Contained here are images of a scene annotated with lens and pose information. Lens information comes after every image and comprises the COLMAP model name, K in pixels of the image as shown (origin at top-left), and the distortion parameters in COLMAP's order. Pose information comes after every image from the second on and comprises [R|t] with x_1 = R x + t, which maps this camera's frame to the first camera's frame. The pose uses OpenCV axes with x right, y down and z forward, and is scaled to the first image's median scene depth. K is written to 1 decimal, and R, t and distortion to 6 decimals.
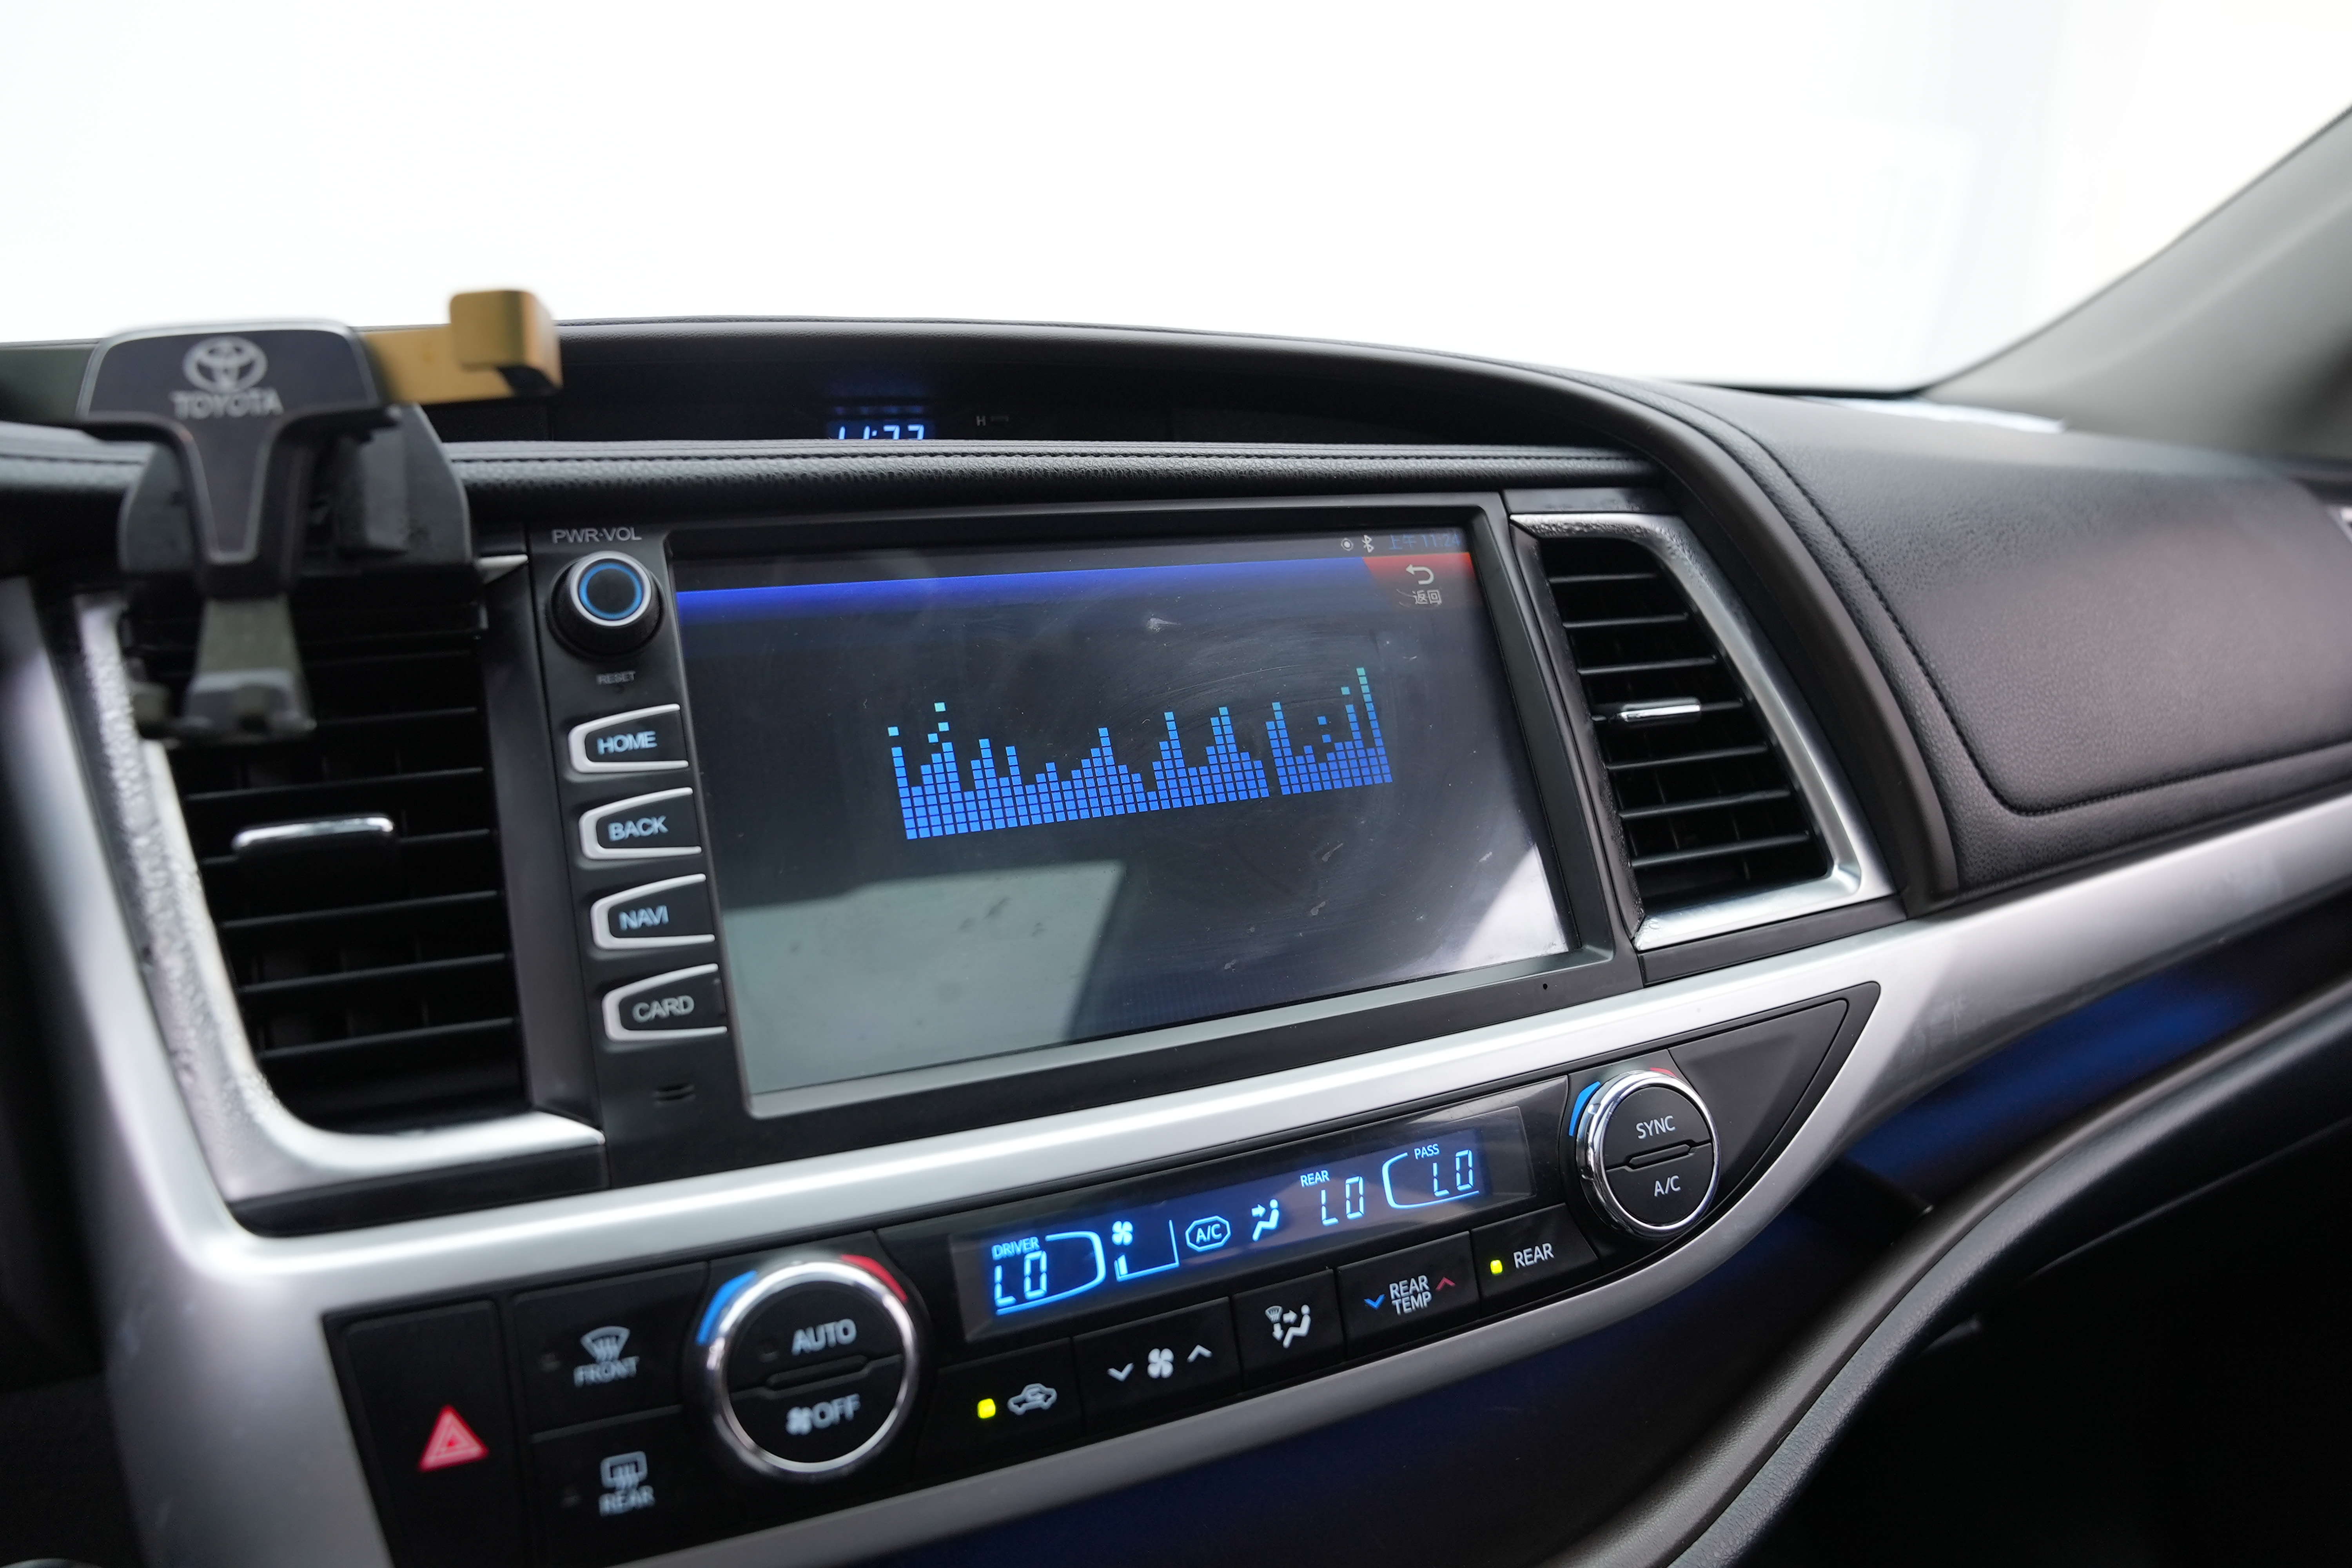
lens RADIAL K [[1635.5, 0, 1176.0], [0, 1635.5, 784.0], [0, 0, 1]] dist [-0.134075, 0.099895]
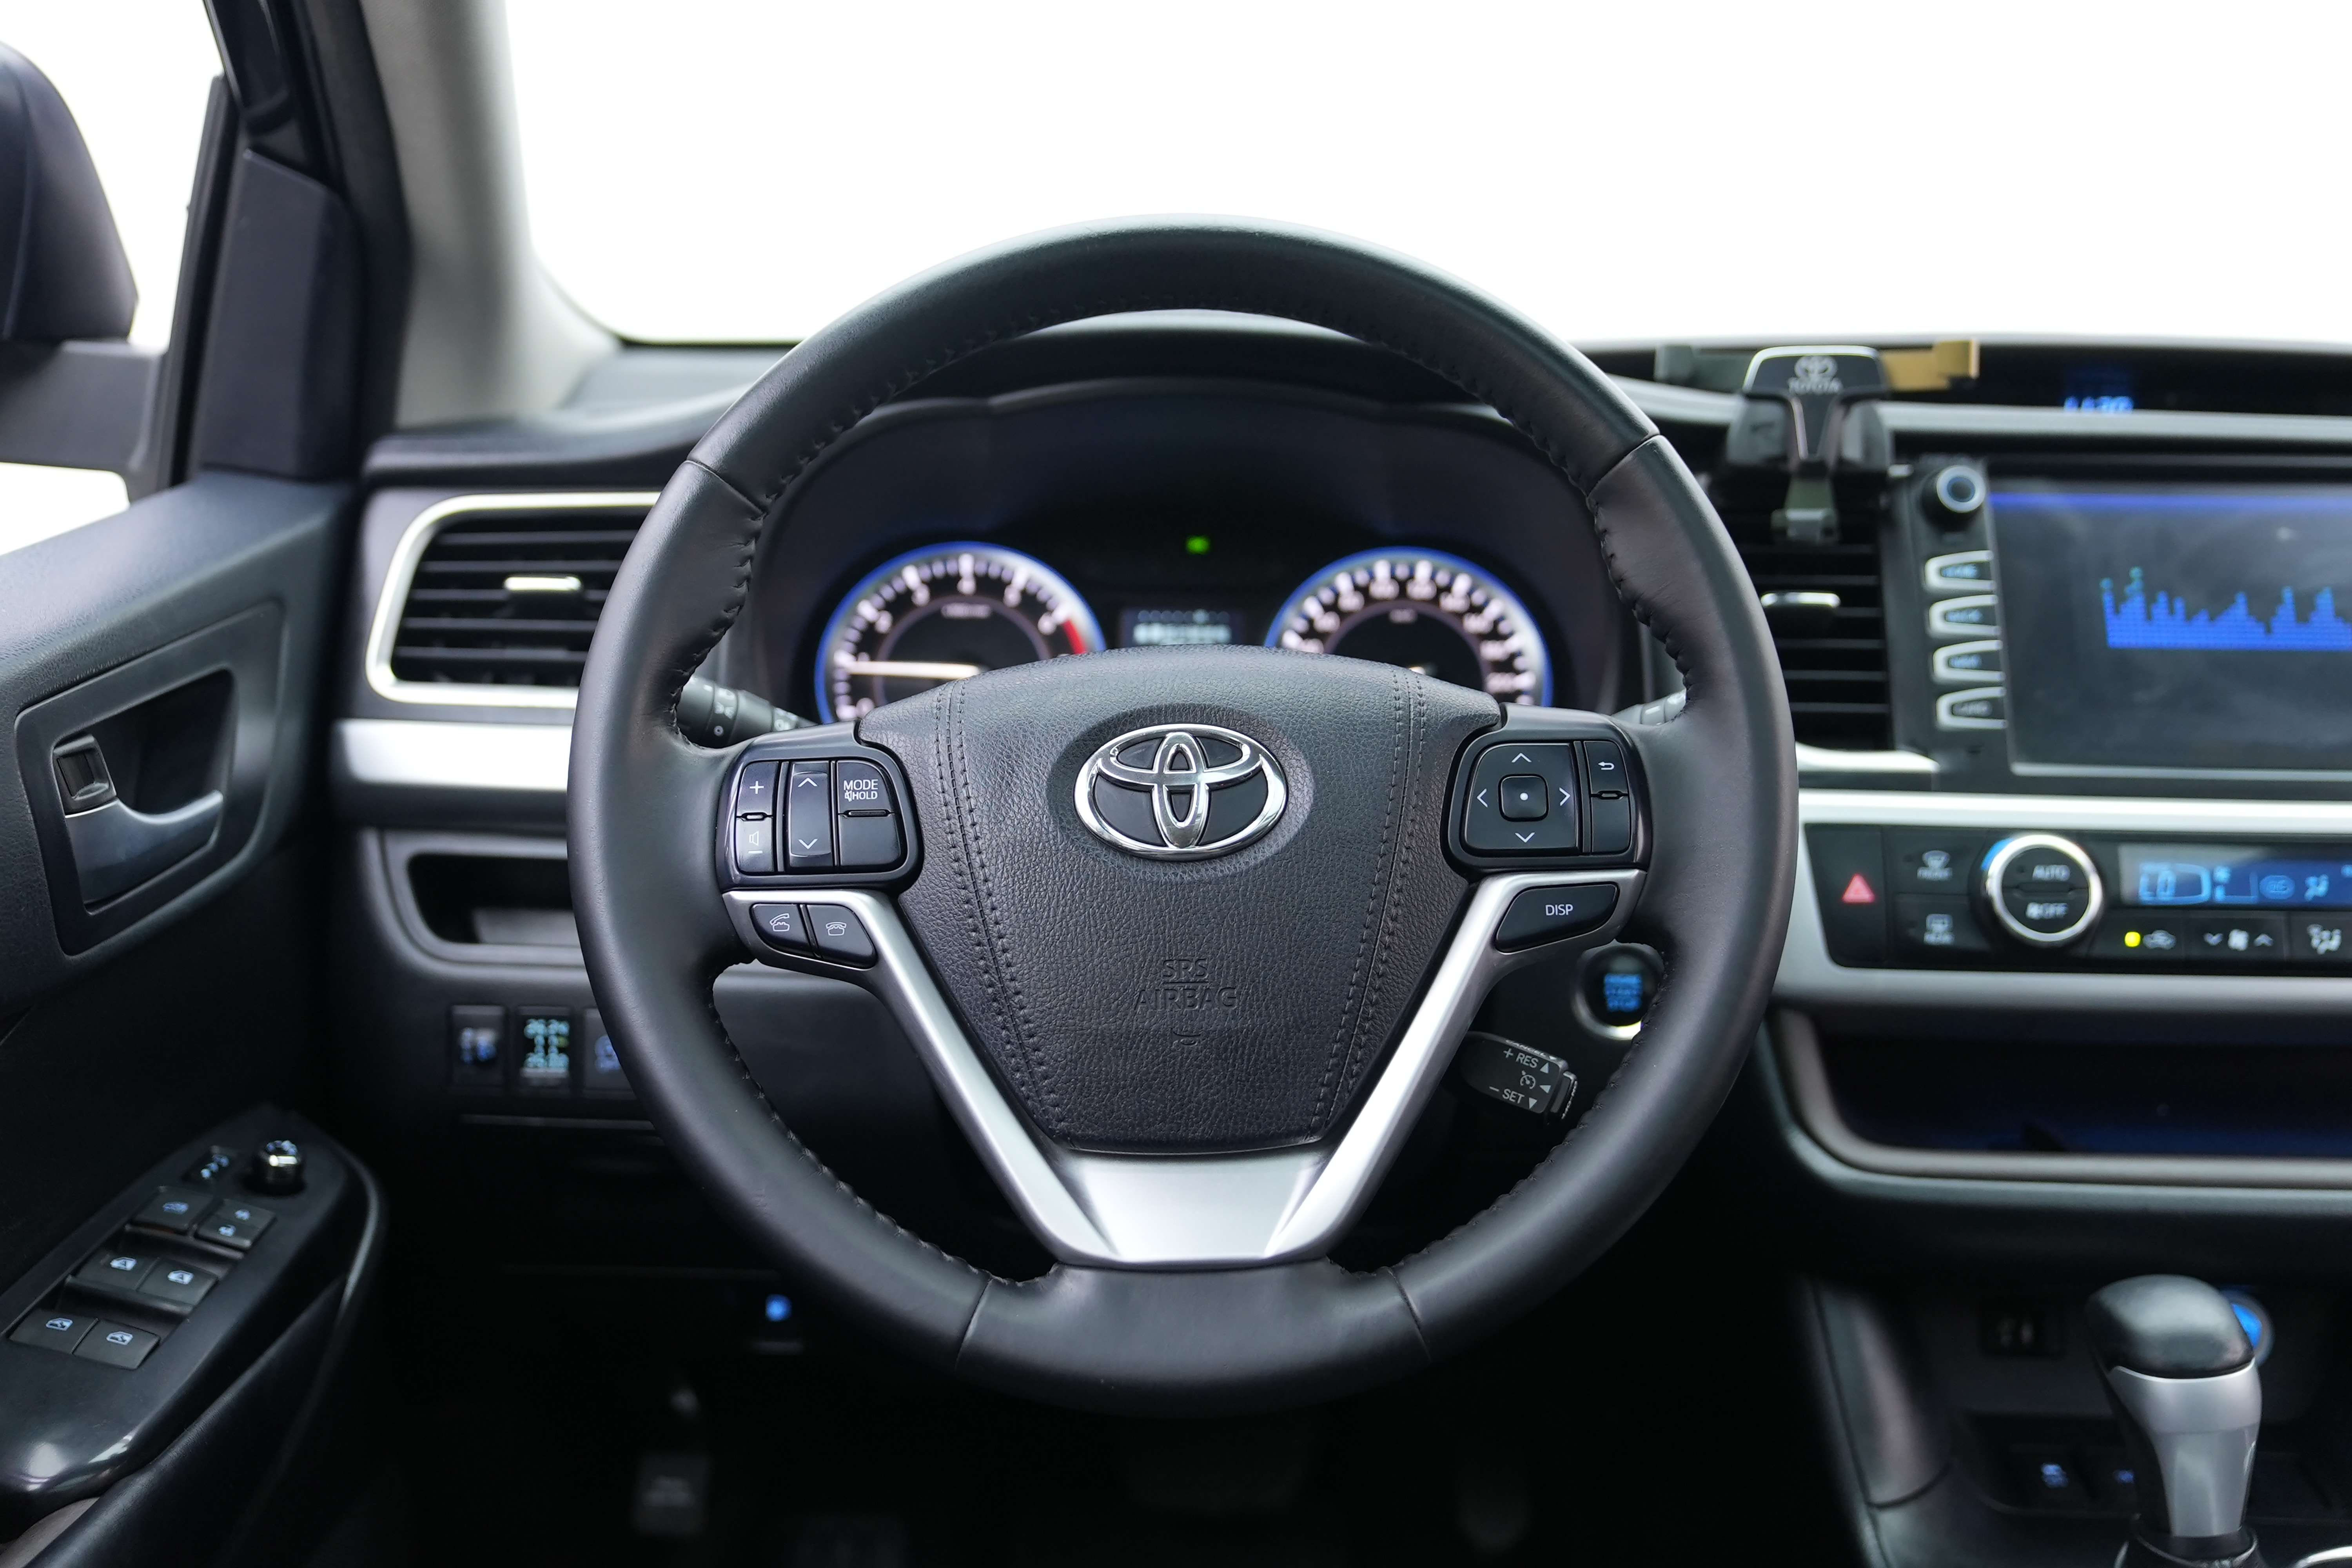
lens RADIAL K [[2578.6, 0, 1176.0], [0, 2578.6, 784.0], [0, 0, 1]] dist [0.059535, 0.030403]
pose [[0.907771, 0.095842, -0.408369, 0.081543], [-0.116702, 0.992816, -0.026410, 0.393571], [0.402904, 0.071632, 0.912435, -2.031343]]
